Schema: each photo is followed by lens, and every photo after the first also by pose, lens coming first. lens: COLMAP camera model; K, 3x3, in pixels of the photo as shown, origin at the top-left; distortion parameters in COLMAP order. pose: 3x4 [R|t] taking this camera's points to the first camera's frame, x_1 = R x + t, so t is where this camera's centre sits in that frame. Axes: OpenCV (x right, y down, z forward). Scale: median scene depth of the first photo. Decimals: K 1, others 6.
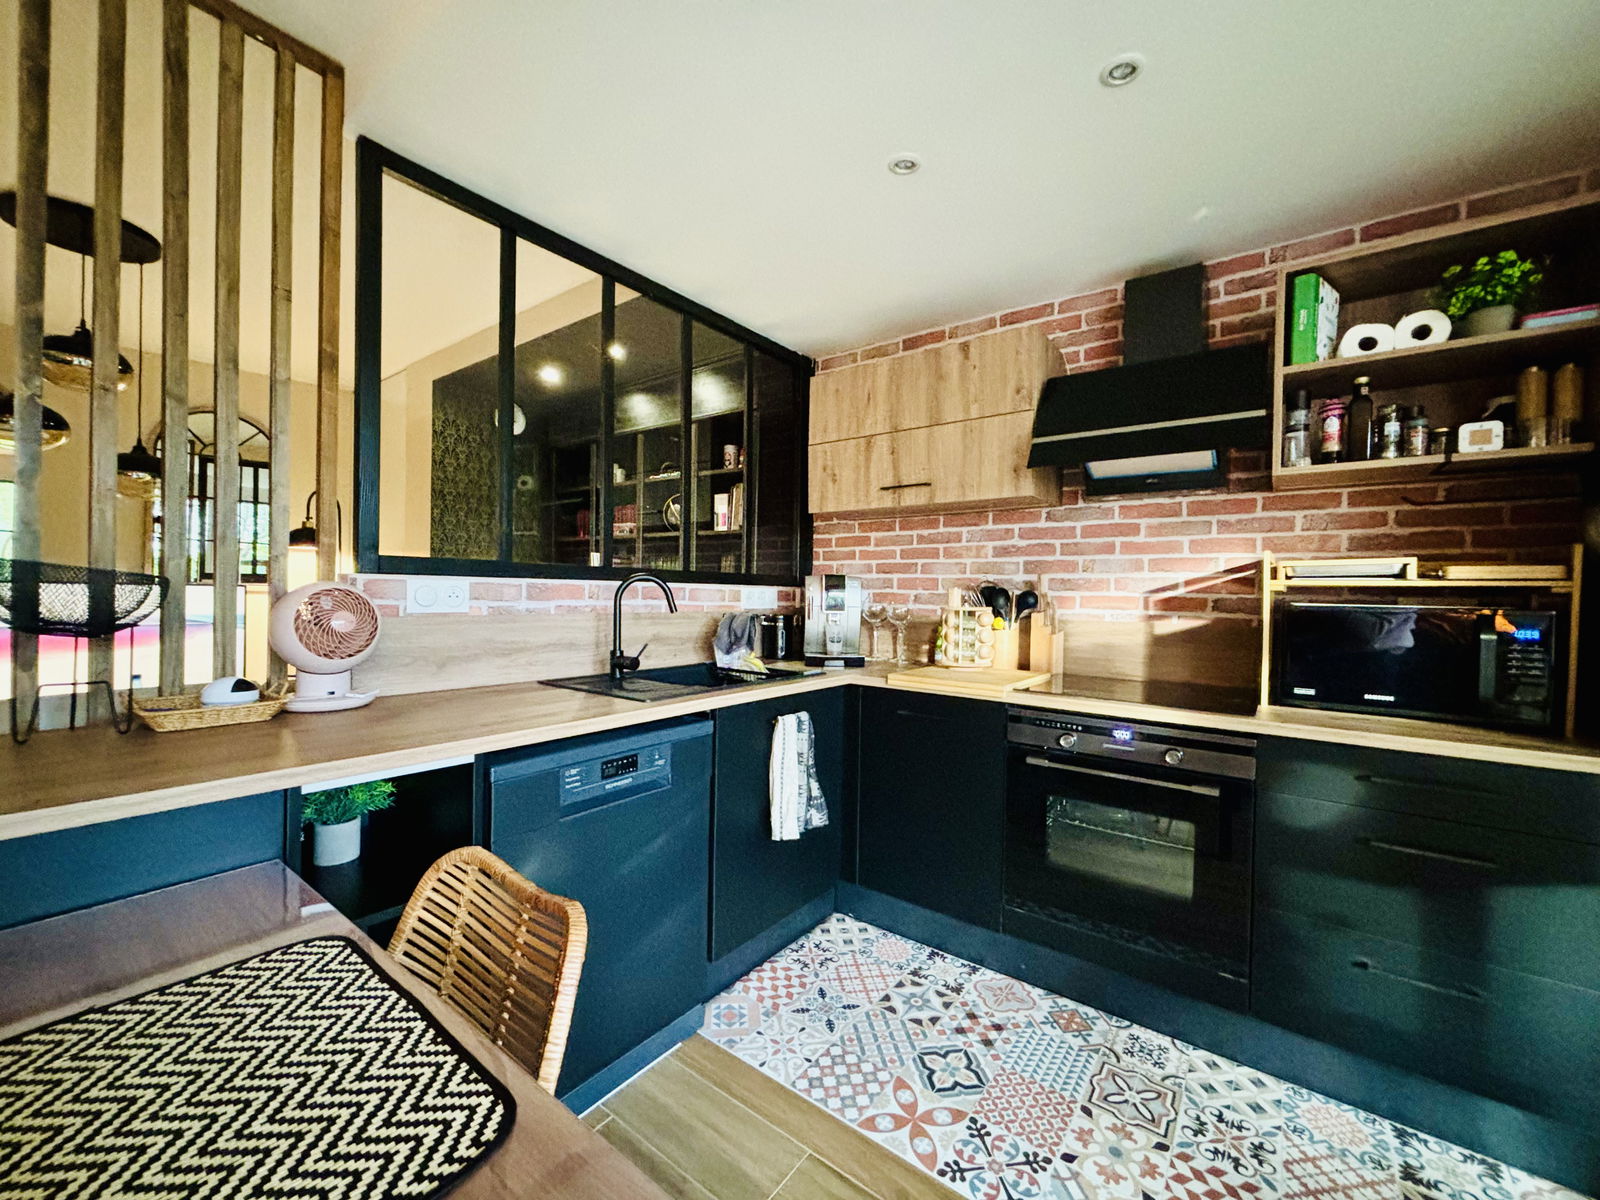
lens RADIAL K [[643.5, 0, 806.9], [0, 643.5, 604.7], [0, 0, 1]] dist [0.001572, 0.000124]
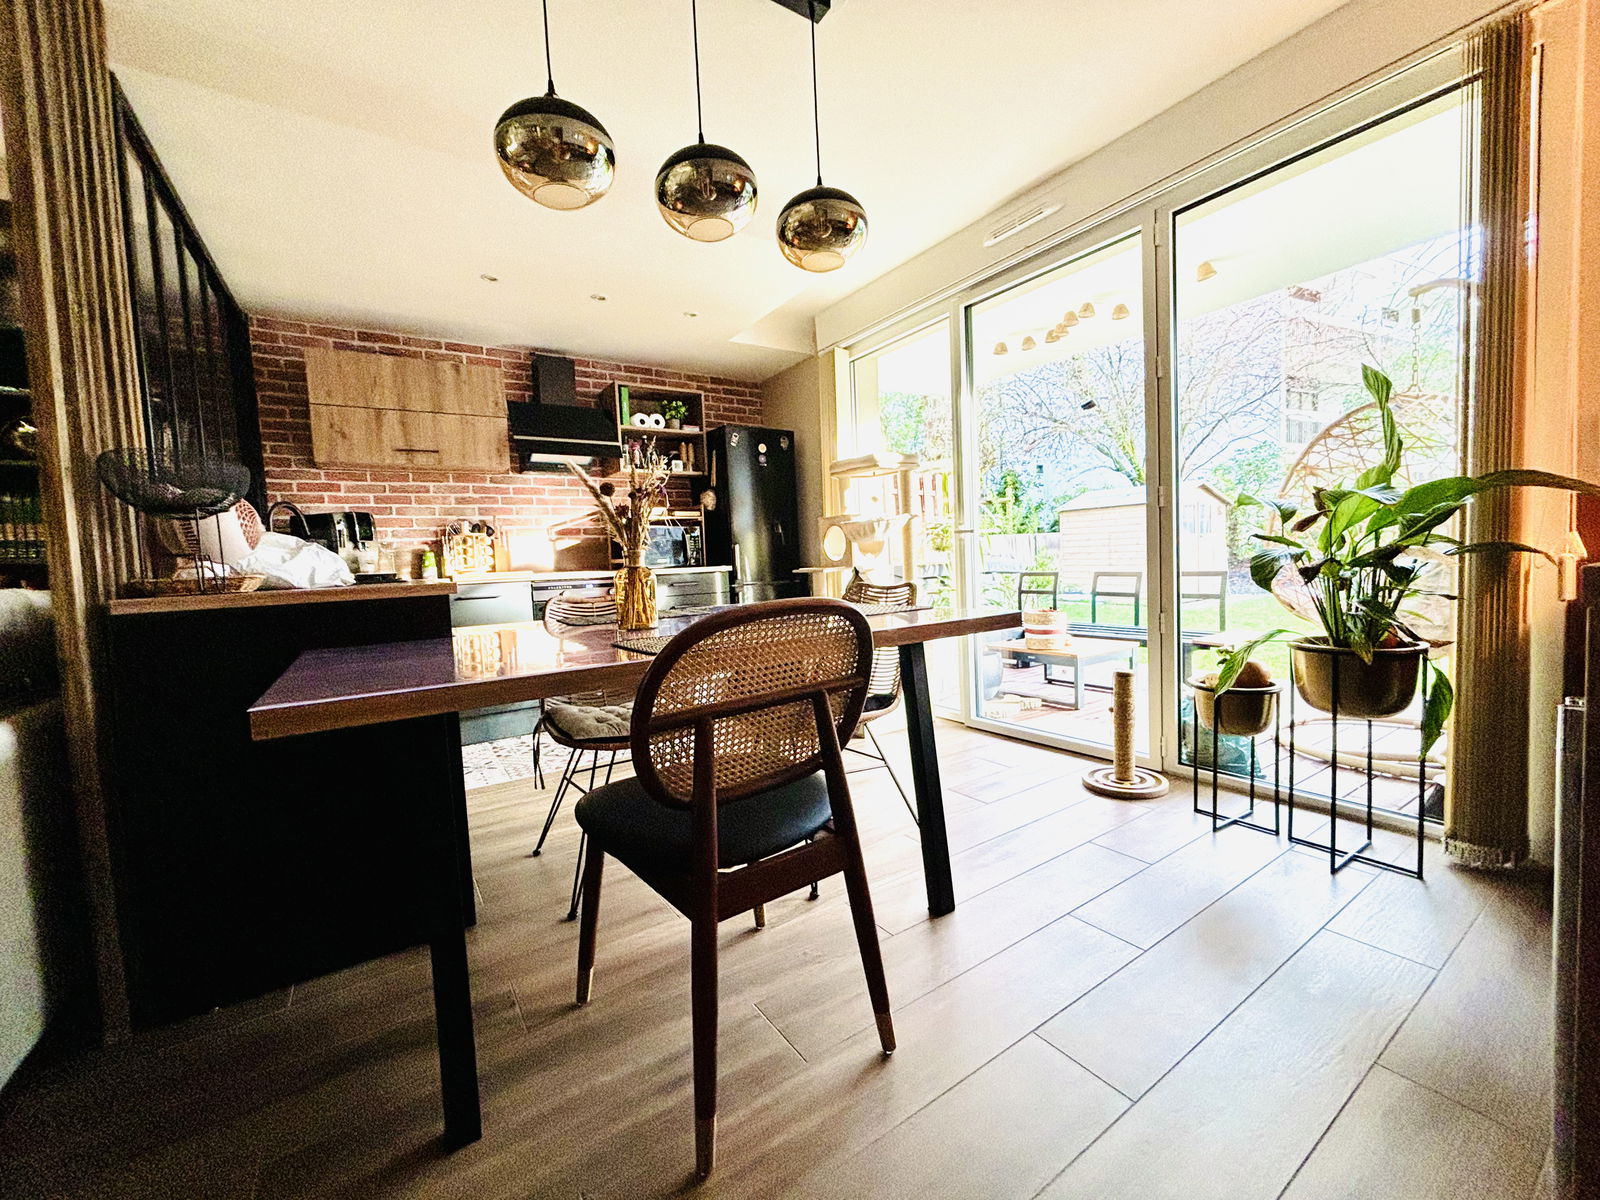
lens RADIAL K [[643.5, 0, 802.9], [0, 643.5, 597.6], [0, 0, 1]] dist [0.001572, 0.000124]
pose [[0.330988, -0.089114, 0.939418, -0.992367], [0.065795, 0.995287, 0.071232, 0.101205], [-0.941338, 0.038232, 0.335292, -0.296038]]
